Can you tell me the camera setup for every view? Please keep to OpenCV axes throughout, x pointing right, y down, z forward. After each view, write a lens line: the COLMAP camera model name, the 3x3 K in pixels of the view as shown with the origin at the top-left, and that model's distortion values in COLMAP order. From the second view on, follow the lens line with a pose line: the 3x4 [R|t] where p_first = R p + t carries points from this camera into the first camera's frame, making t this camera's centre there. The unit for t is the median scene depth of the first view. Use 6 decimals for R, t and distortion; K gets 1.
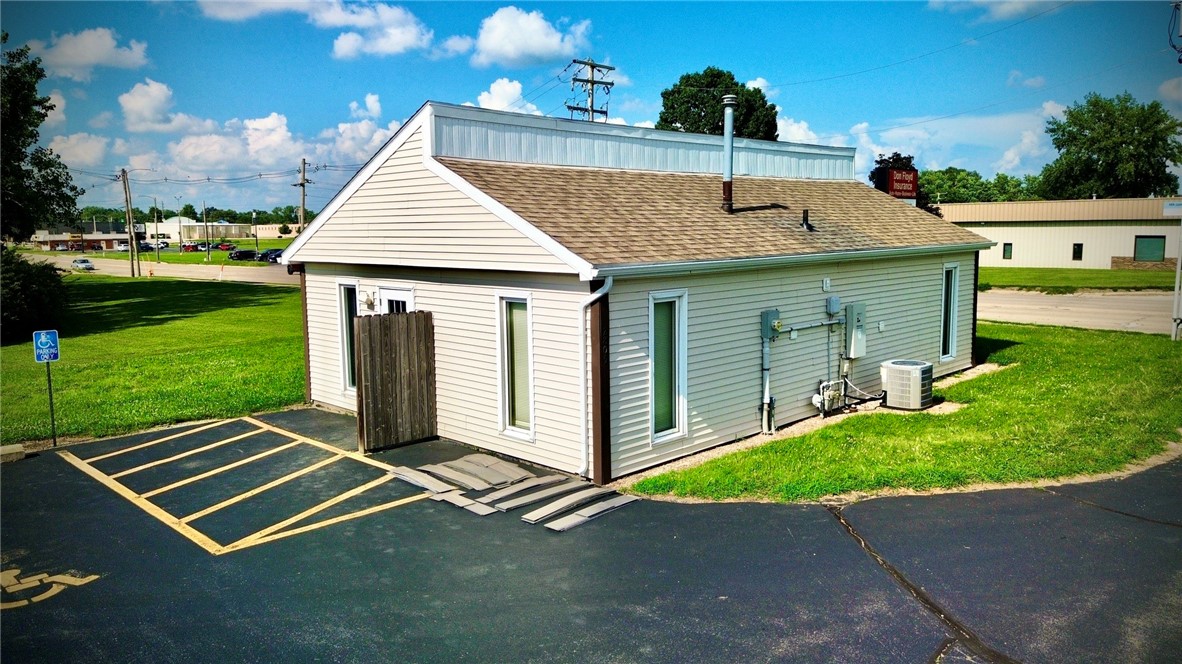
lens RADIAL K [[838.5, 0, 601.5], [0, 838.5, 334.5], [0, 0, 1]] dist [0.073433, -0.063533]
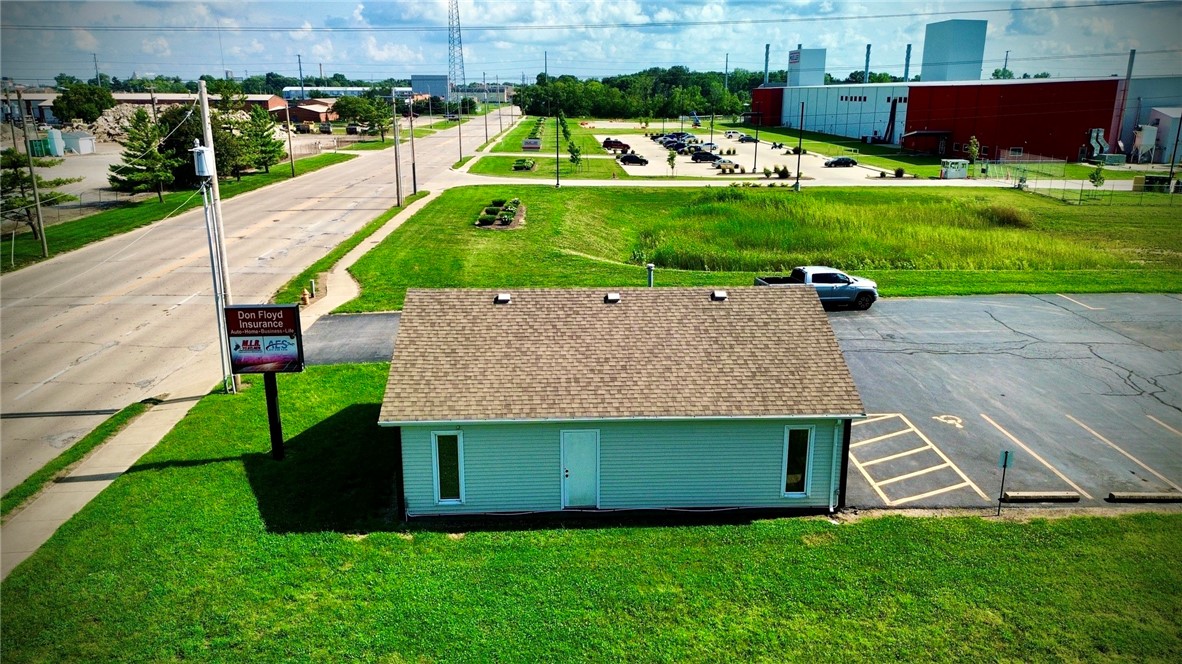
lens RADIAL K [[838.5, 0, 601.5], [0, 838.5, 334.5], [0, 0, 1]] dist [0.073433, -0.063533]
pose [[-0.737912, -0.178703, 0.650808, -1.174431], [0.095245, 0.927082, 0.362557, -0.943672], [-0.668142, 0.329522, -0.667085, 2.706707]]
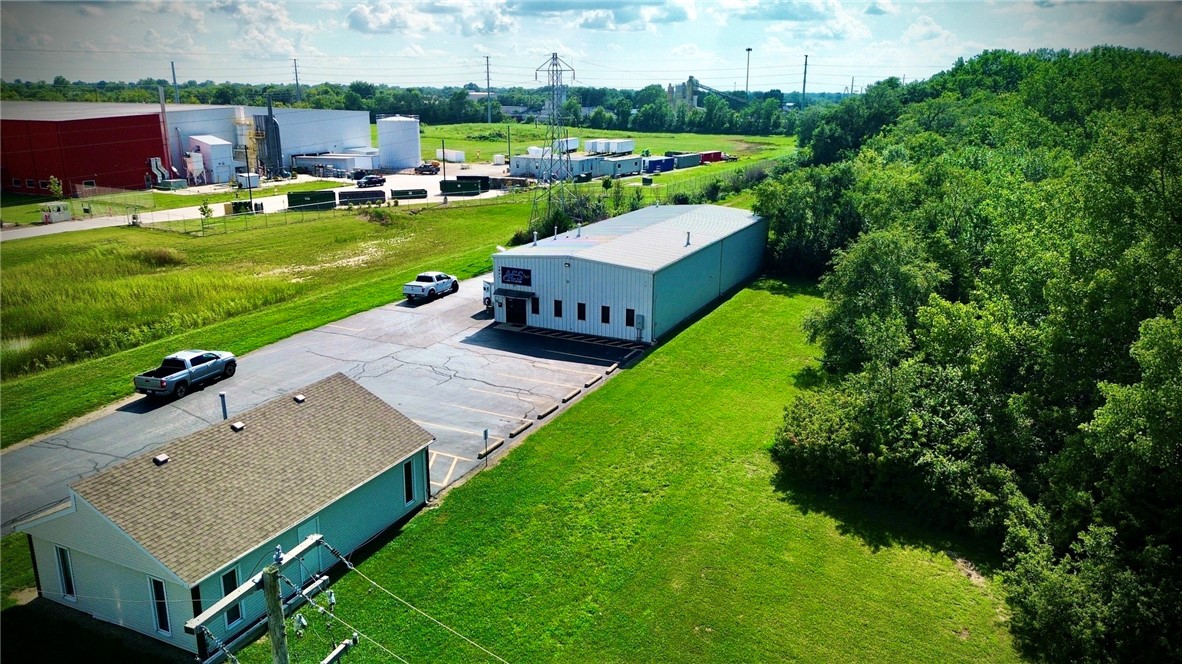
lens RADIAL K [[844.2, 0, 600.7], [0, 844.2, 326.6], [0, 0, 1]] dist [0.080568, -0.099292]
pose [[-0.943637, 0.097705, -0.316234, -0.131813], [-0.035987, 0.919486, 0.391471, -1.610519], [0.329021, 0.380787, -0.864145, 3.783394]]
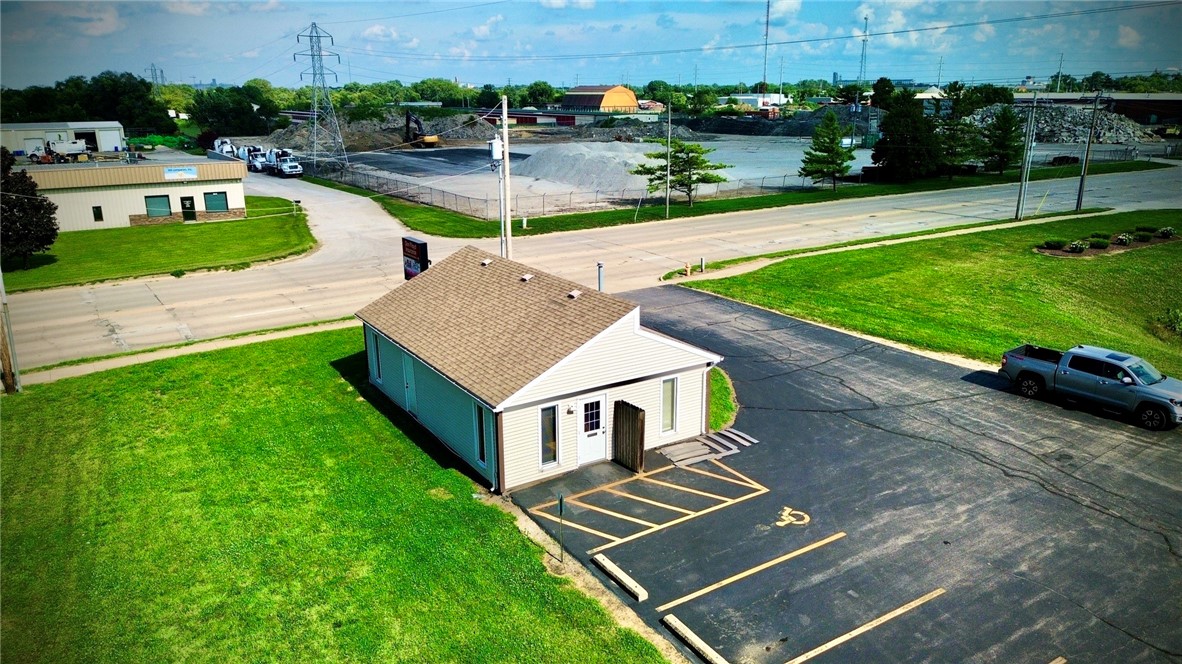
lens RADIAL K [[843.8, 0, 595.1], [0, 843.8, 329.9], [0, 0, 1]] dist [0.084636, -0.102231]
pose [[0.217945, -0.257840, 0.941286, -2.152201], [0.129830, 0.963558, 0.233880, -0.694054], [-0.967287, 0.071234, 0.243478, 0.567480]]
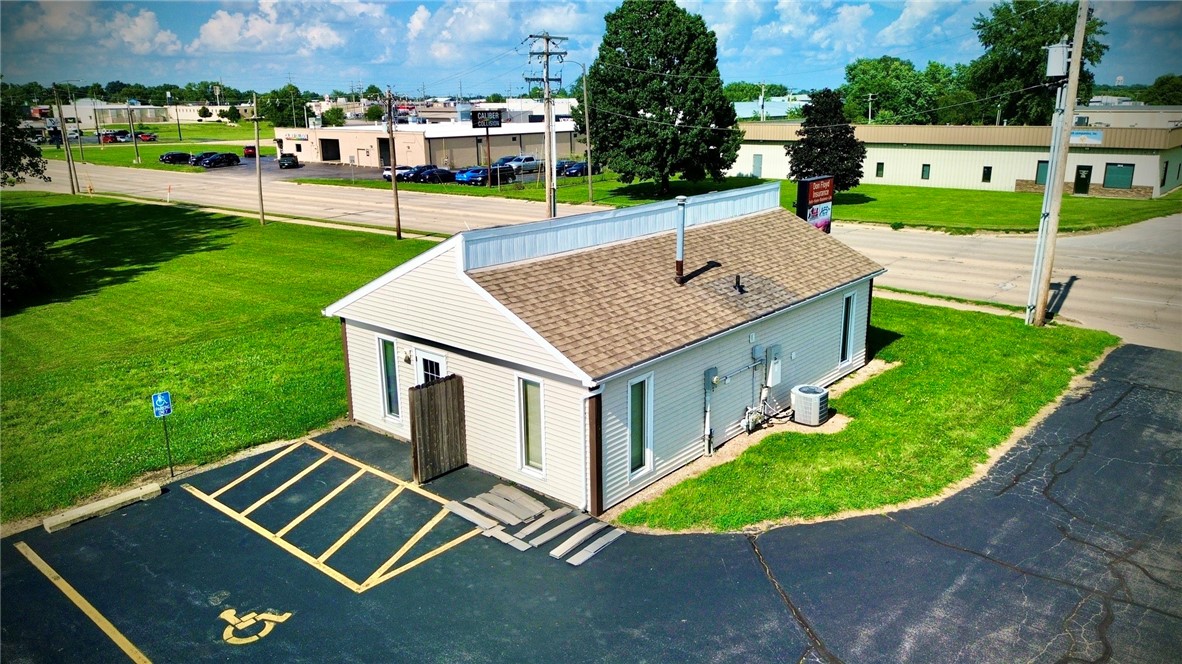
lens RADIAL K [[838.5, 0, 601.5], [0, 838.5, 334.5], [0, 0, 1]] dist [0.073433, -0.063533]
pose [[0.997188, -0.017678, 0.072826, -0.078310], [0.007021, 0.989544, 0.144060, -0.292310], [-0.074611, -0.143144, 0.986886, -0.337573]]
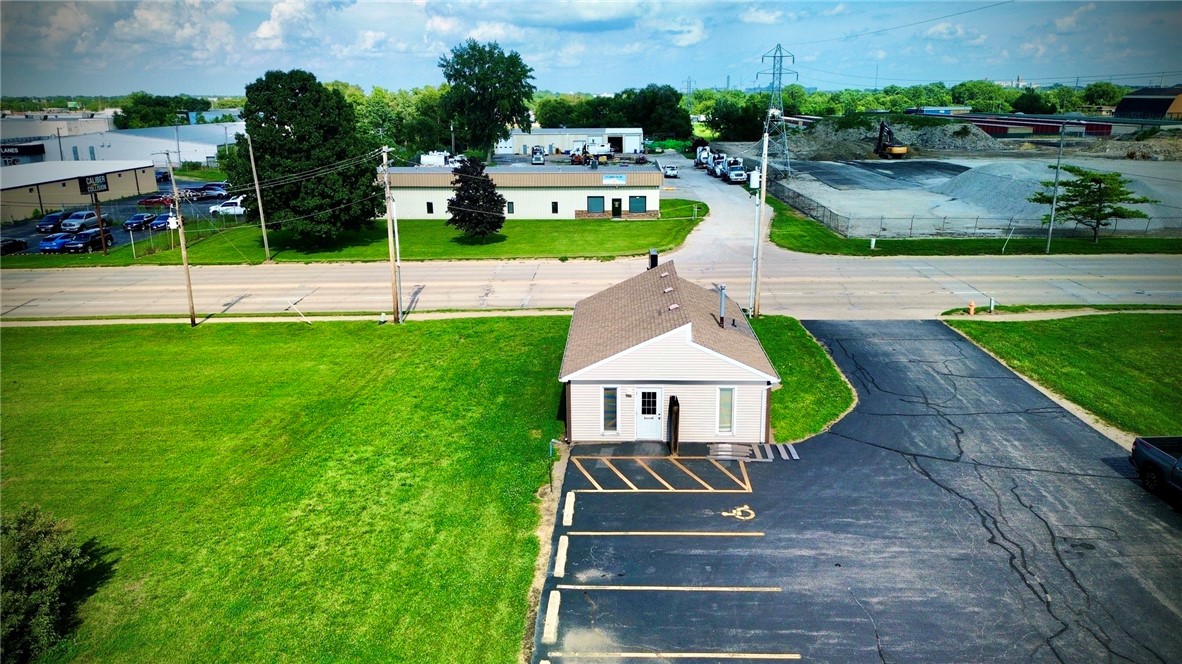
lens RADIAL K [[843.8, 0, 595.1], [0, 843.8, 329.9], [0, 0, 1]] dist [0.084636, -0.102231]
pose [[0.732626, -0.177277, 0.657139, -2.072662], [0.087542, 0.982009, 0.167318, -0.685896], [-0.674978, -0.065054, 0.734964, -0.709581]]
